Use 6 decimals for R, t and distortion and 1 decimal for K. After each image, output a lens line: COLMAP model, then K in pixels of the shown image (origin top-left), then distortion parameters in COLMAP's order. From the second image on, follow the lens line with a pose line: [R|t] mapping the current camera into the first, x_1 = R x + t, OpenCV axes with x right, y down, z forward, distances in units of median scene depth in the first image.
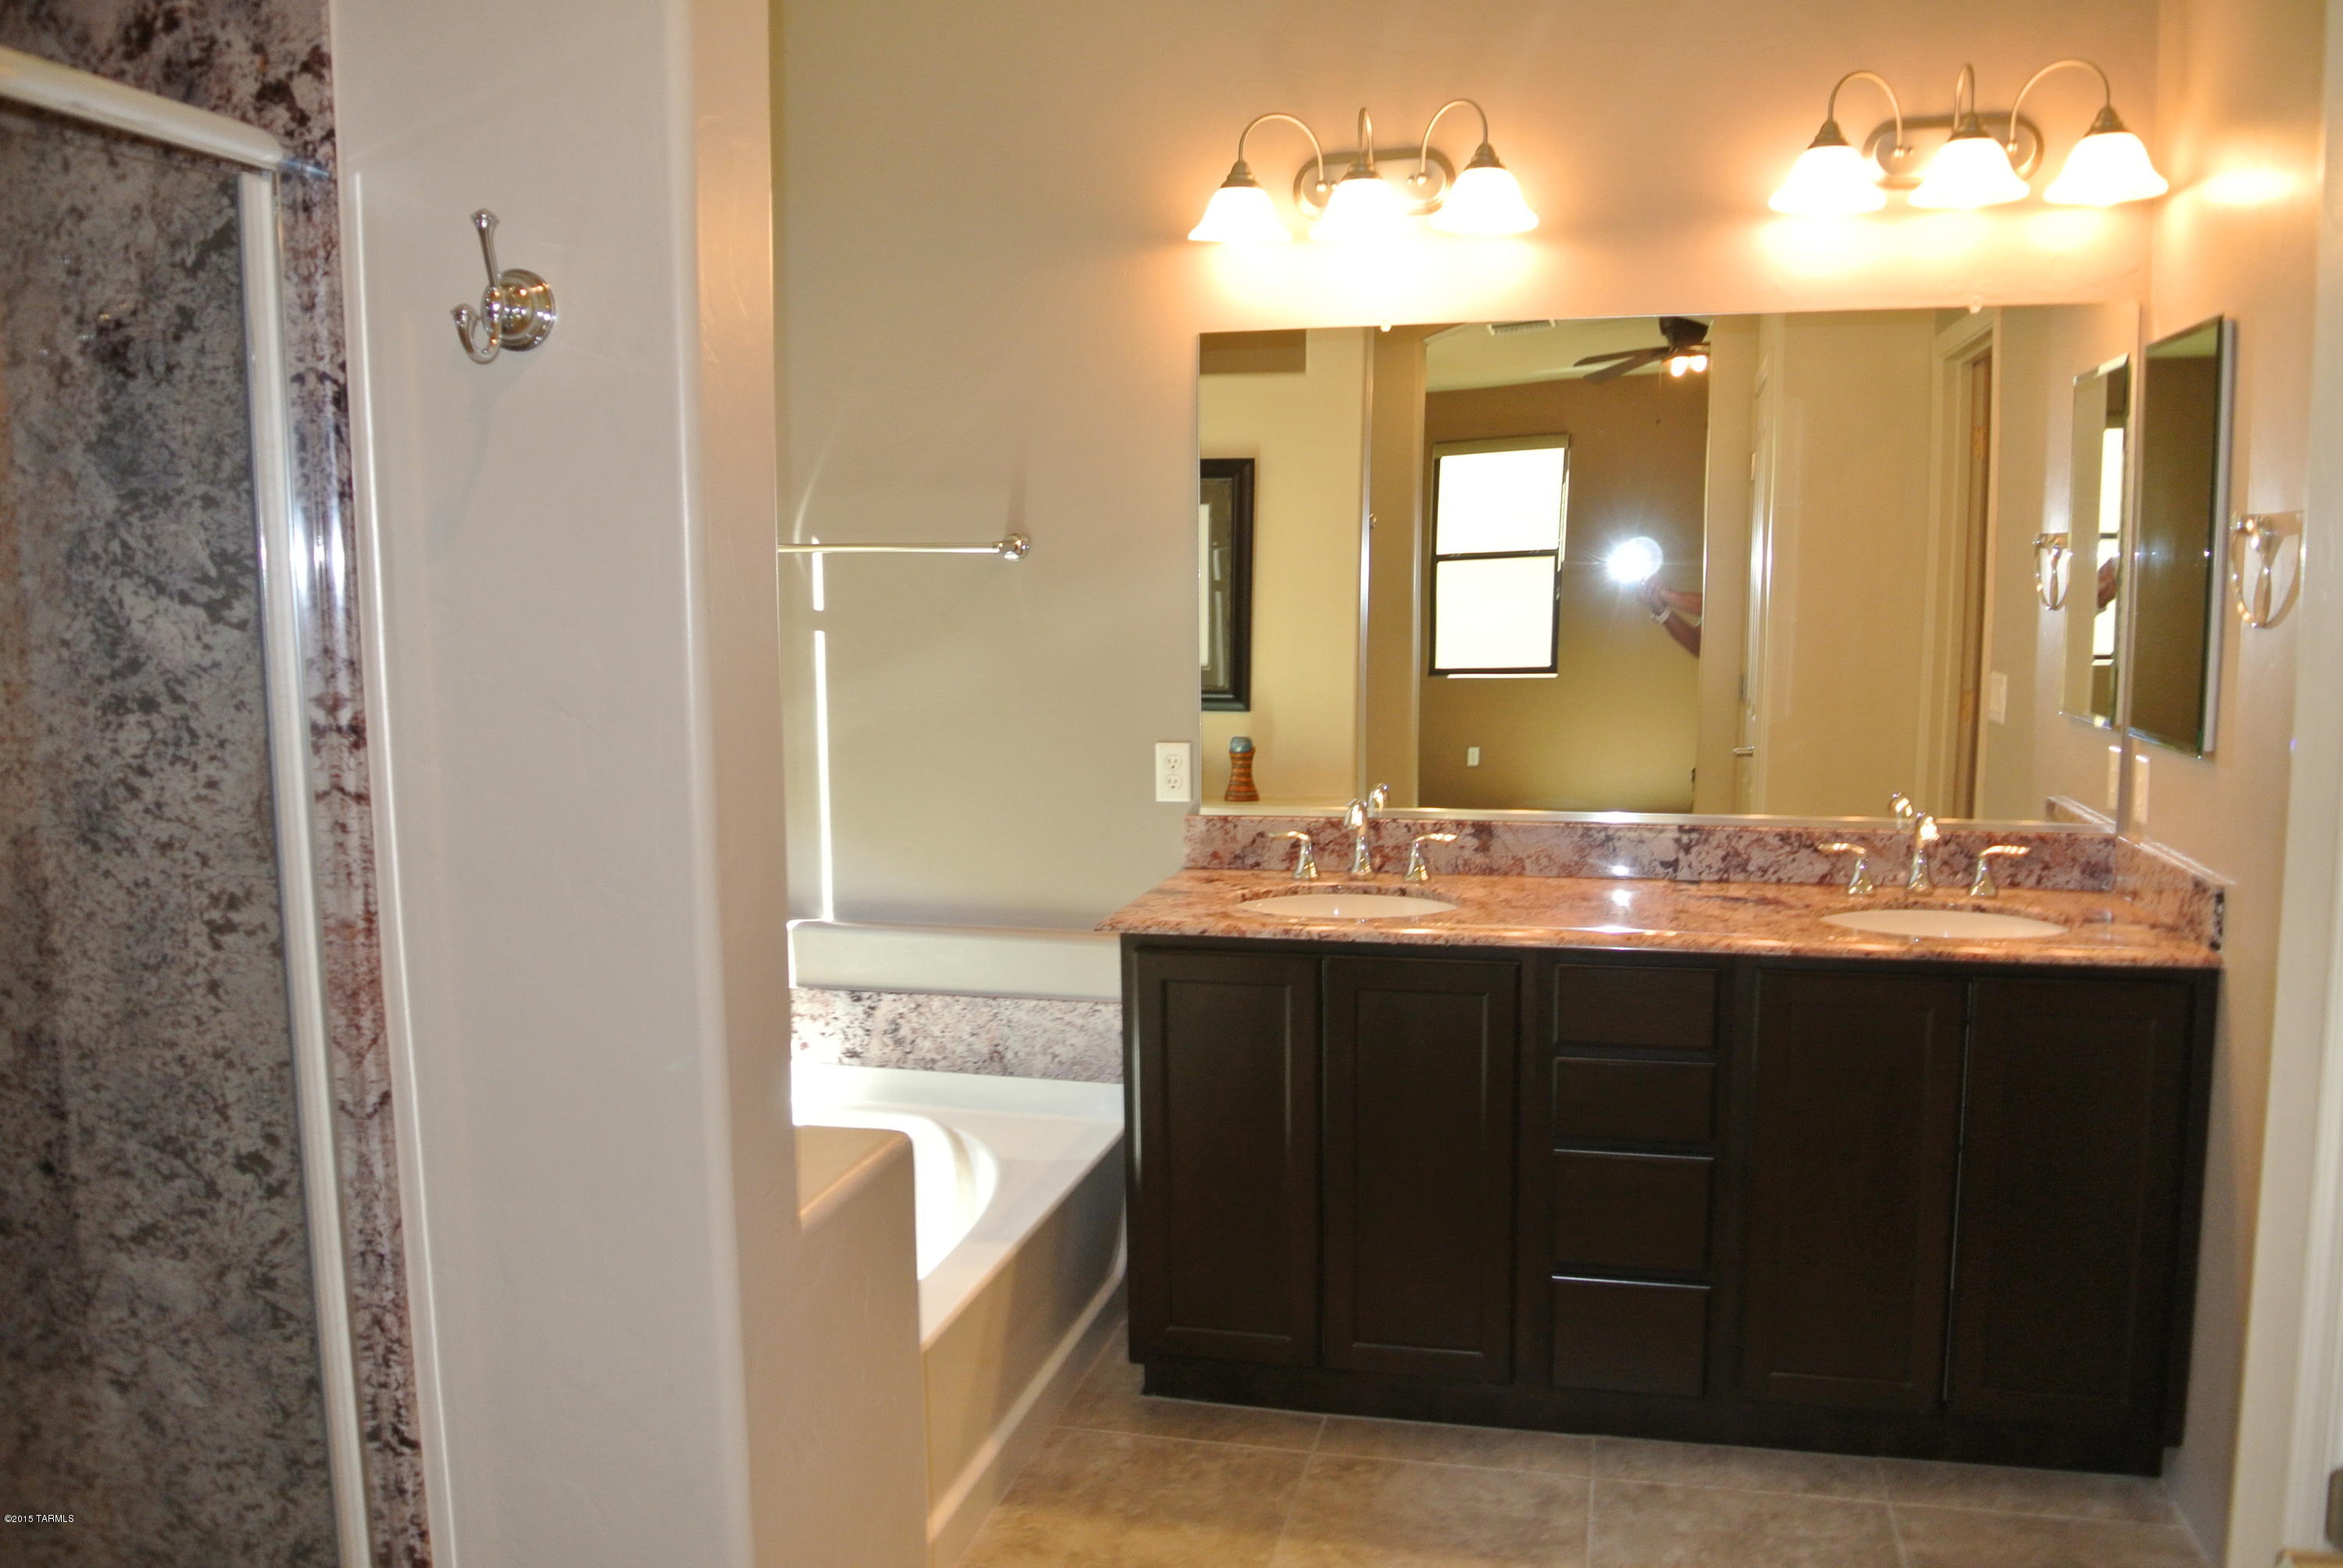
lens RADIAL K [[1821.8, 0, 1153.2], [0, 1821.8, 786.1], [0, 0, 1]] dist [-0.089637, 0.042234]
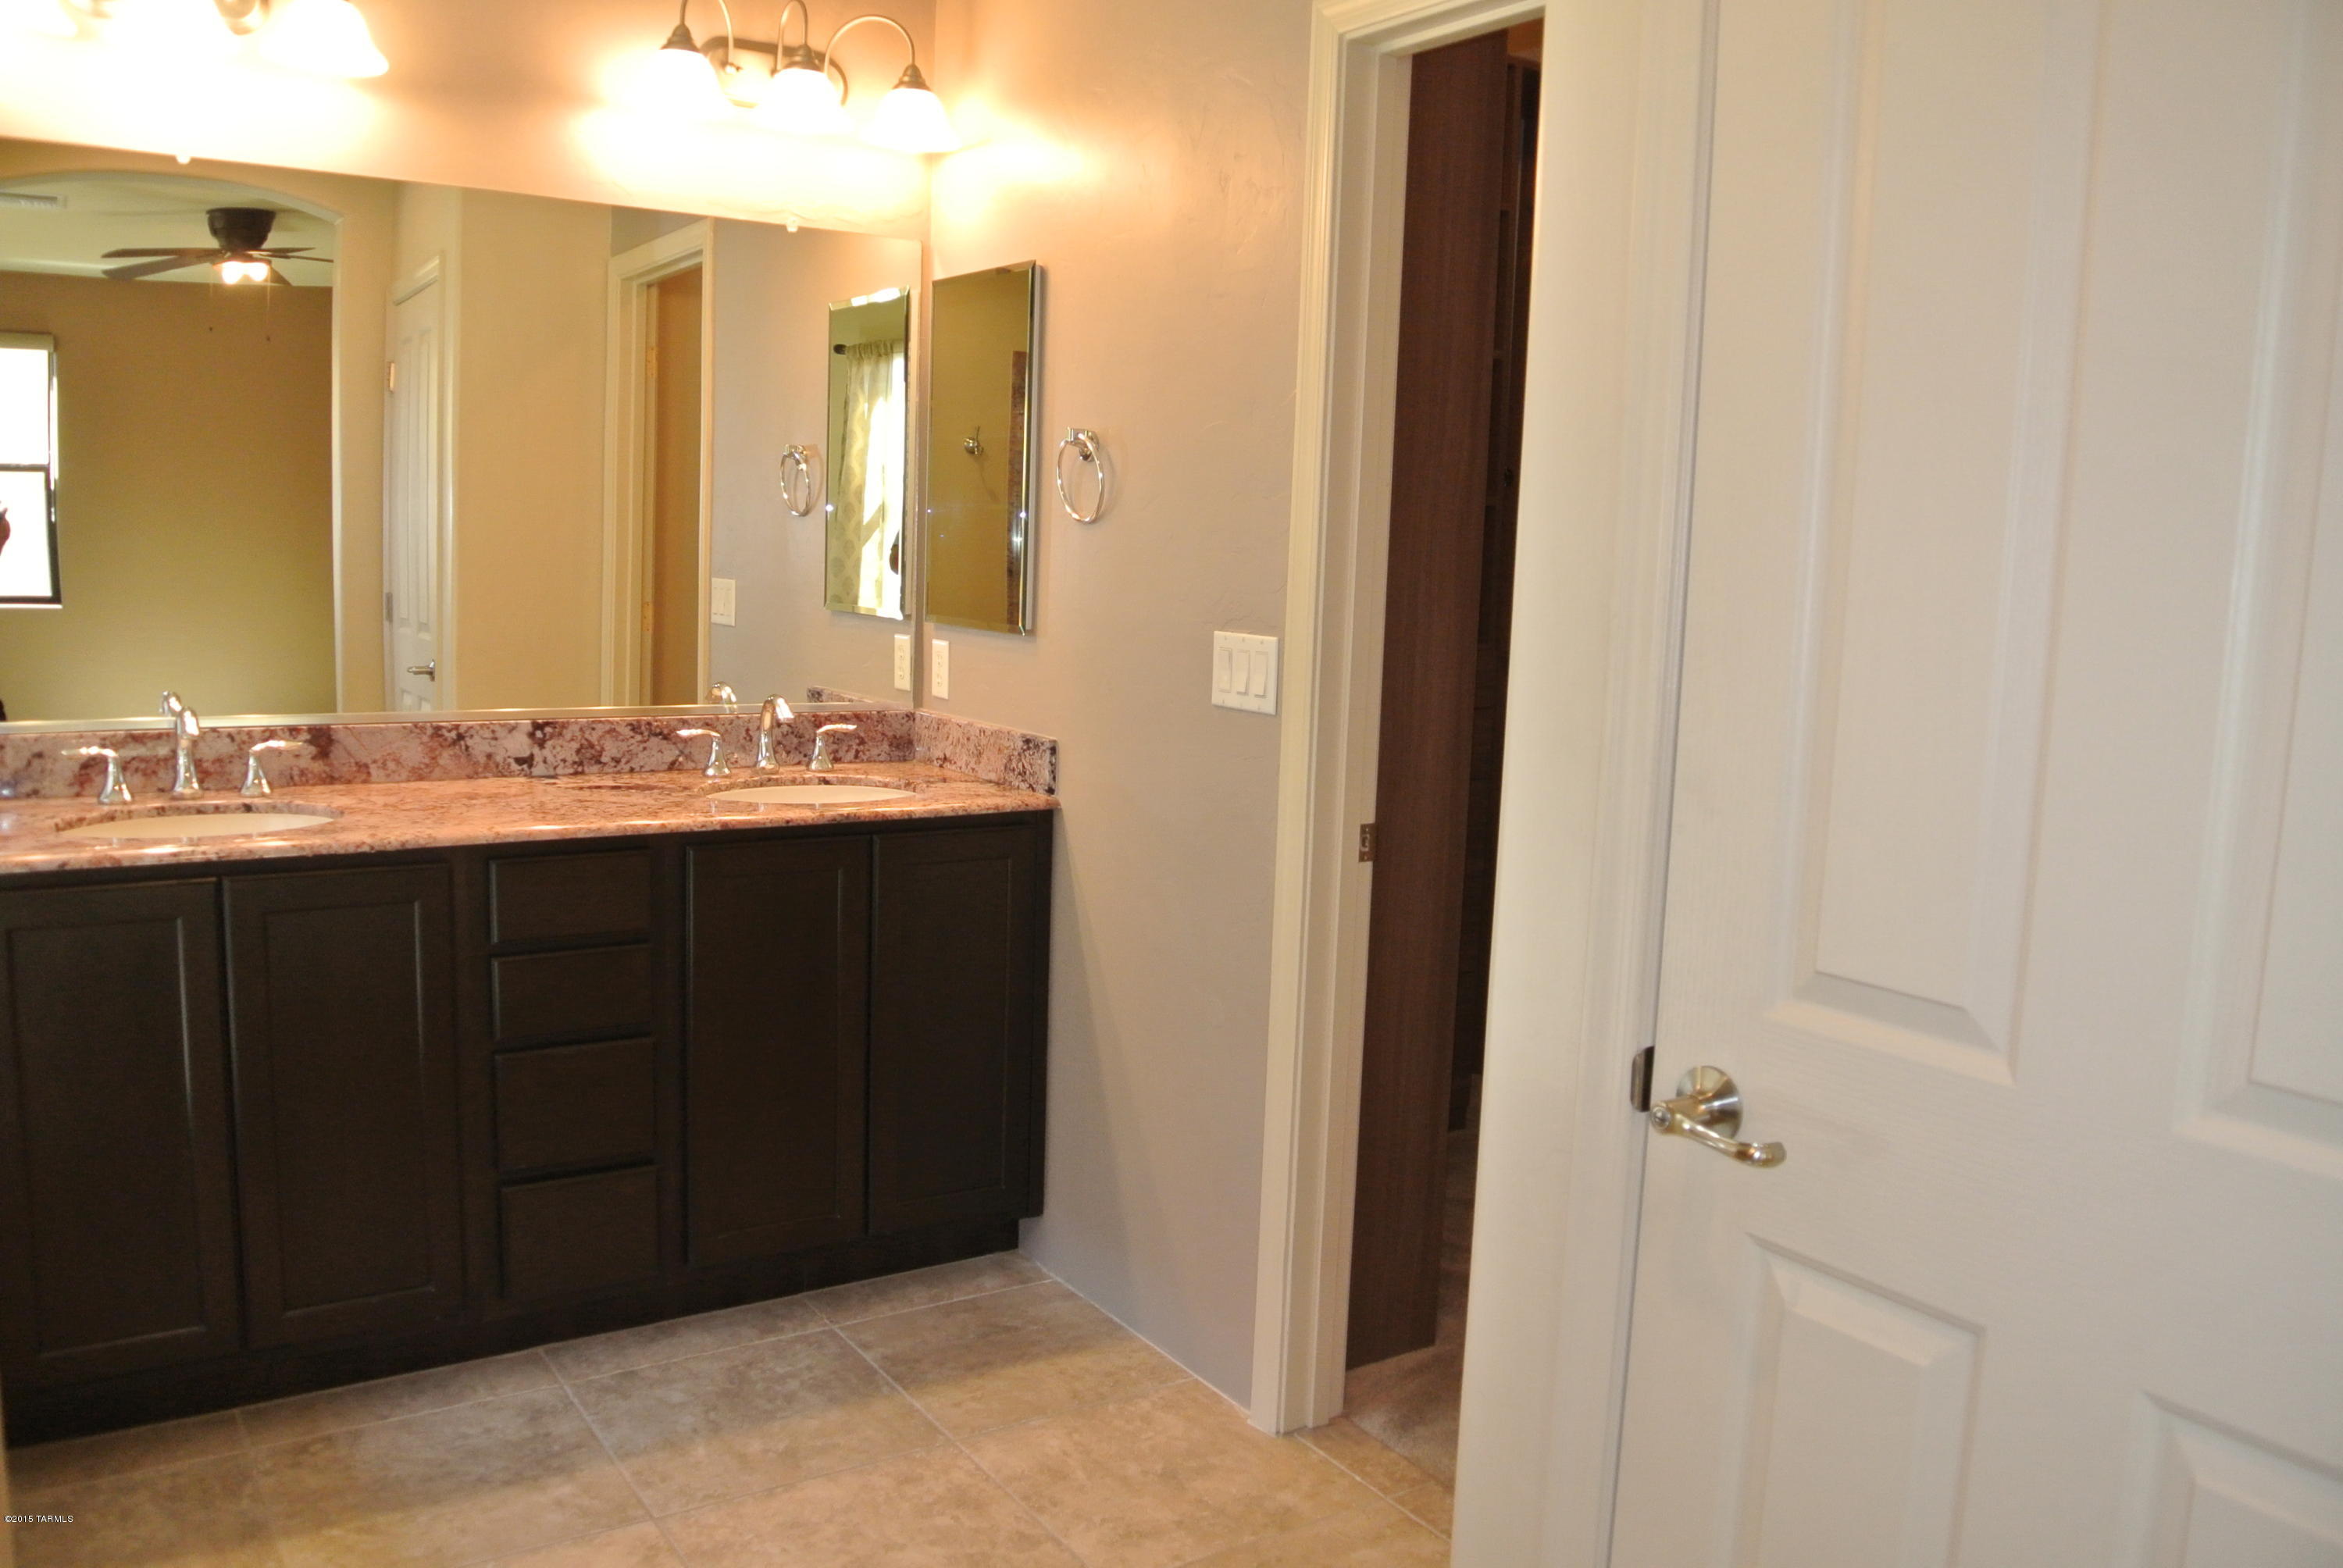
lens RADIAL K [[1821.8, 0, 1152.5], [0, 1821.8, 787.2], [0, 0, 1]] dist [-0.089637, 0.042234]
pose [[0.681782, -0.063768, 0.728771, -0.204457], [0.040643, 0.997957, 0.049300, 0.024730], [-0.730426, -0.003993, 0.682980, 0.091618]]
